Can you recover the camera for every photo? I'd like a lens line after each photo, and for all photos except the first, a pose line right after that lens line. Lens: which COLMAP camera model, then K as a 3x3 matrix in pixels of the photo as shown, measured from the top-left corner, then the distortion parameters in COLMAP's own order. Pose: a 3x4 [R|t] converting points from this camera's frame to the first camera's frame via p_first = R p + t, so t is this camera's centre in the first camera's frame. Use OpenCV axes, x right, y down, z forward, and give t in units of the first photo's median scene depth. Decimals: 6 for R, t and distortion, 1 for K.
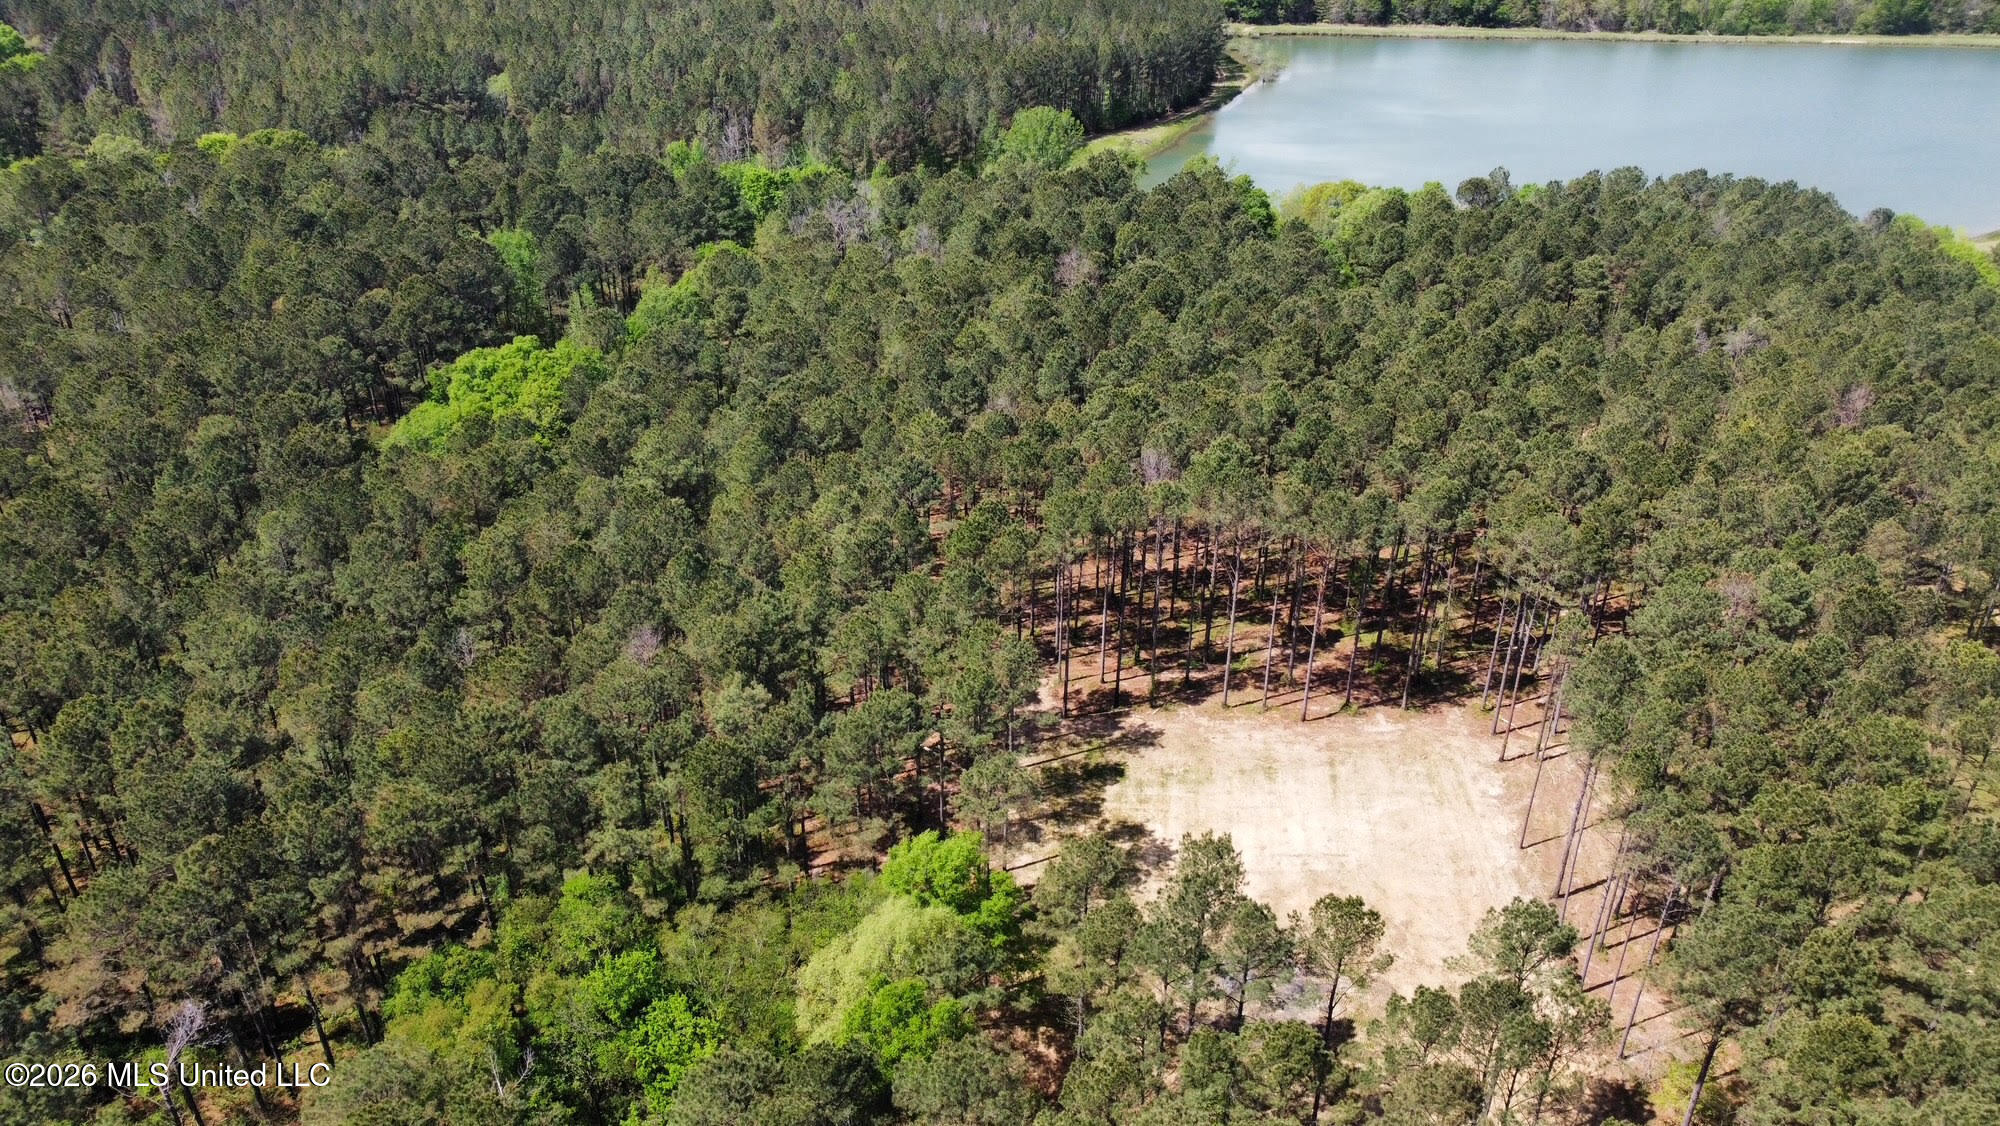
lens RADIAL K [[1492.0, 0, 1005.8], [0, 1492.0, 574.5], [0, 0, 1]] dist [0.003416, -0.005924]
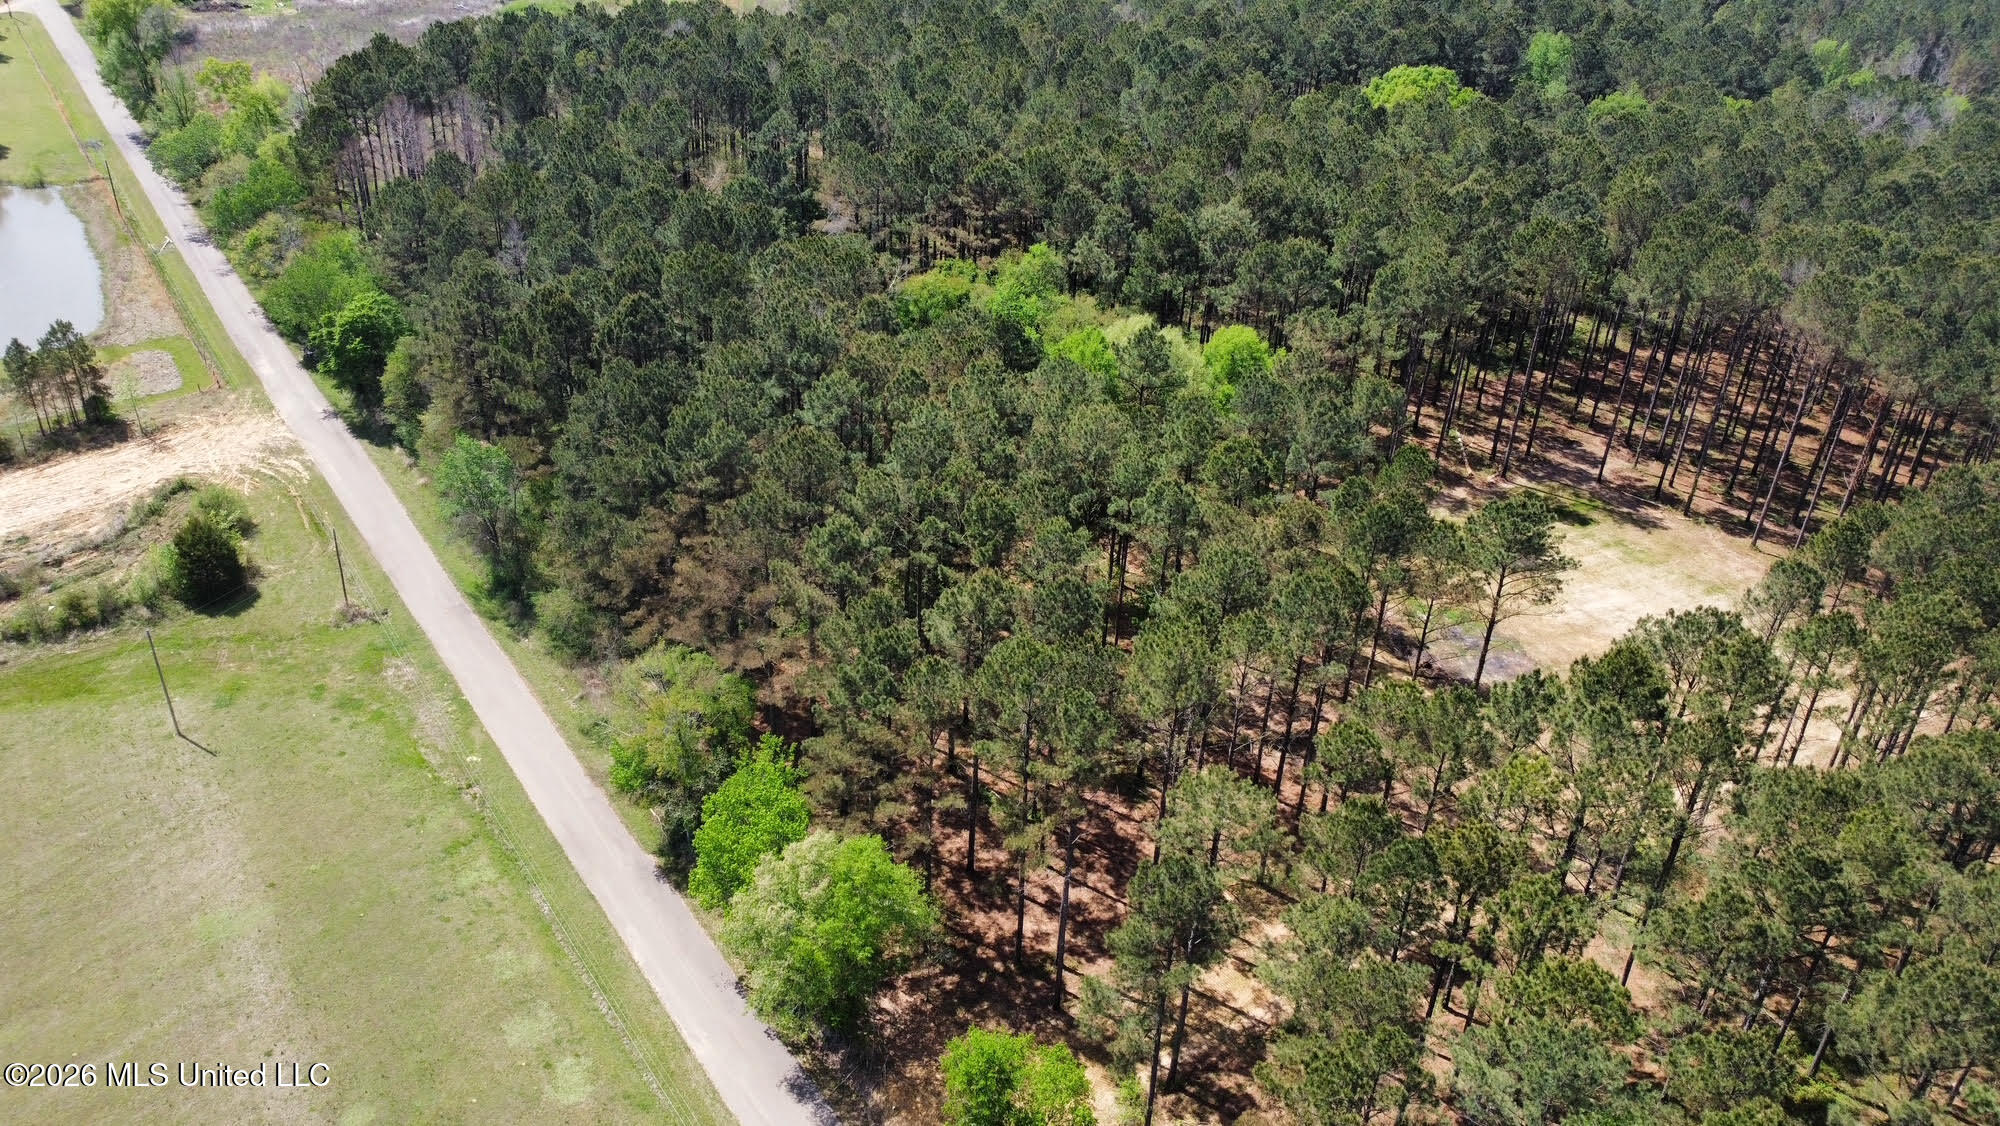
lens RADIAL K [[1492.0, 0, 1000.3], [0, 1492.0, 569.6], [0, 0, 1]] dist [0.003416, -0.005924]
pose [[0.564868, 0.450321, -0.691473, 0.530643], [-0.464863, 0.866002, 0.184235, 0.147285], [0.681782, 0.217371, 0.698515, 0.024164]]
